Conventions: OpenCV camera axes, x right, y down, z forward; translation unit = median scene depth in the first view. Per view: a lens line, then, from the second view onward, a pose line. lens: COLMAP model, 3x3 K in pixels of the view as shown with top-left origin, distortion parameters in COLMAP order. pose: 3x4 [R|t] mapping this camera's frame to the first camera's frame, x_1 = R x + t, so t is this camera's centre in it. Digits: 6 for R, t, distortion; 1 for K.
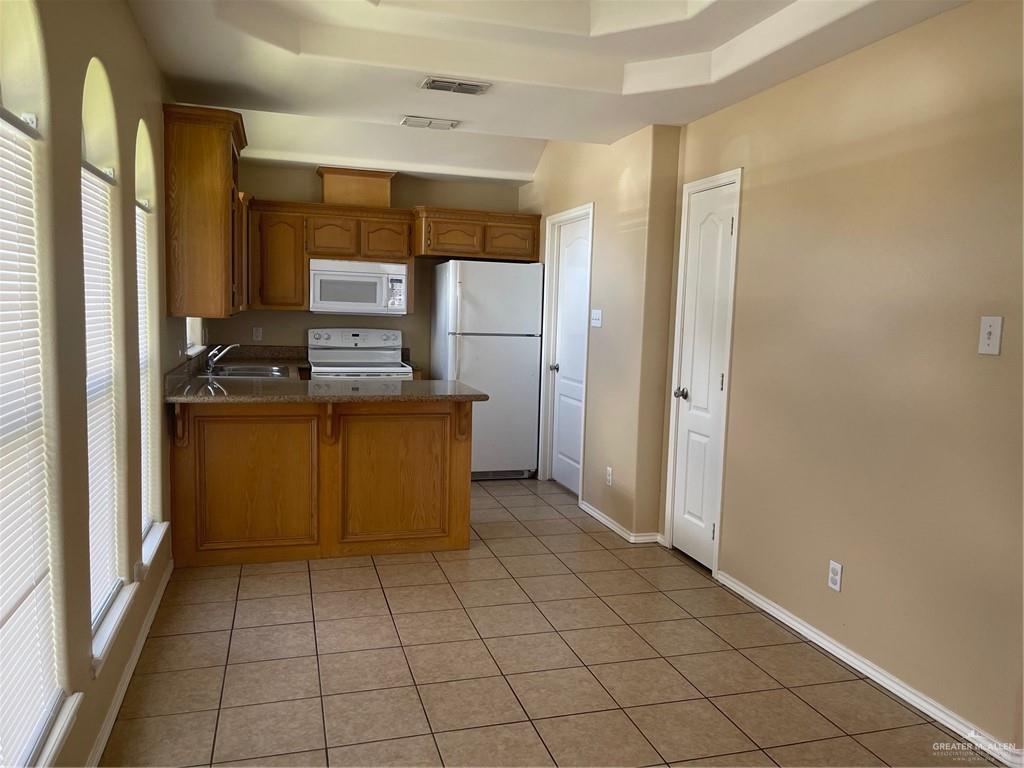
lens RADIAL K [[775.4, 0, 513.2], [0, 775.4, 385.8], [0, 0, 1]] dist [0.054106, -0.001470]
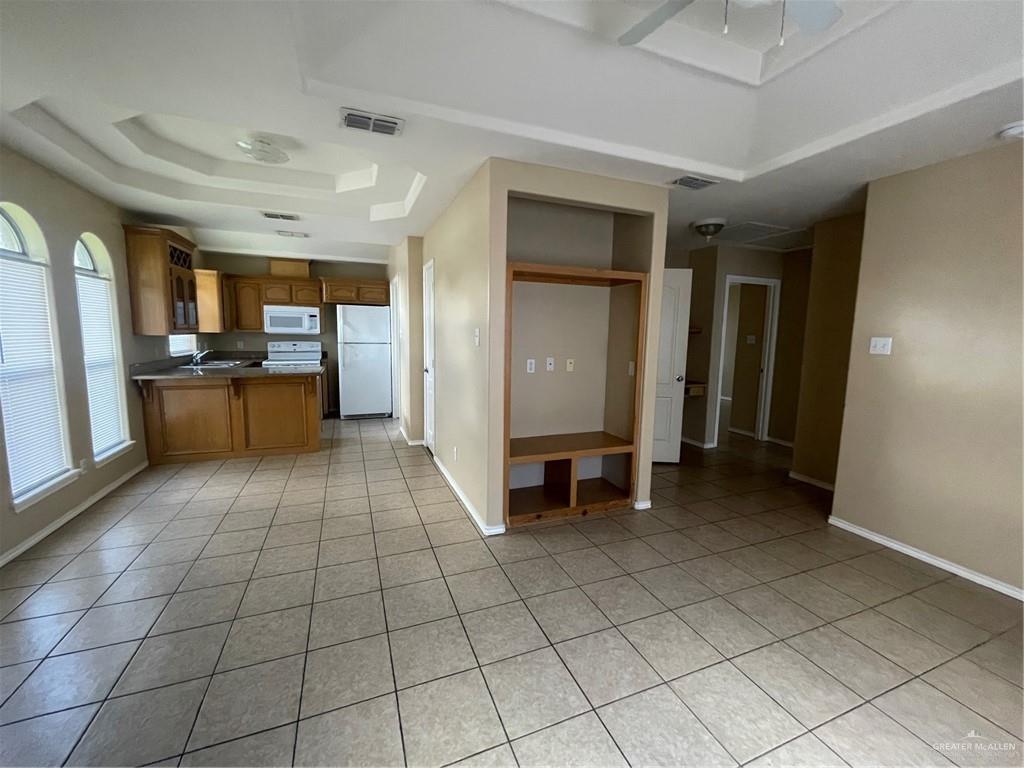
lens RADIAL K [[412.7, 0, 510.5], [0, 412.7, 380.1], [0, 0, 1]] dist [-0.000143, 0.000069]
pose [[0.996475, -0.022455, 0.080833, 0.254745], [0.021097, 0.999622, 0.017614, 0.015795], [-0.081198, -0.015846, 0.996572, -0.057799]]
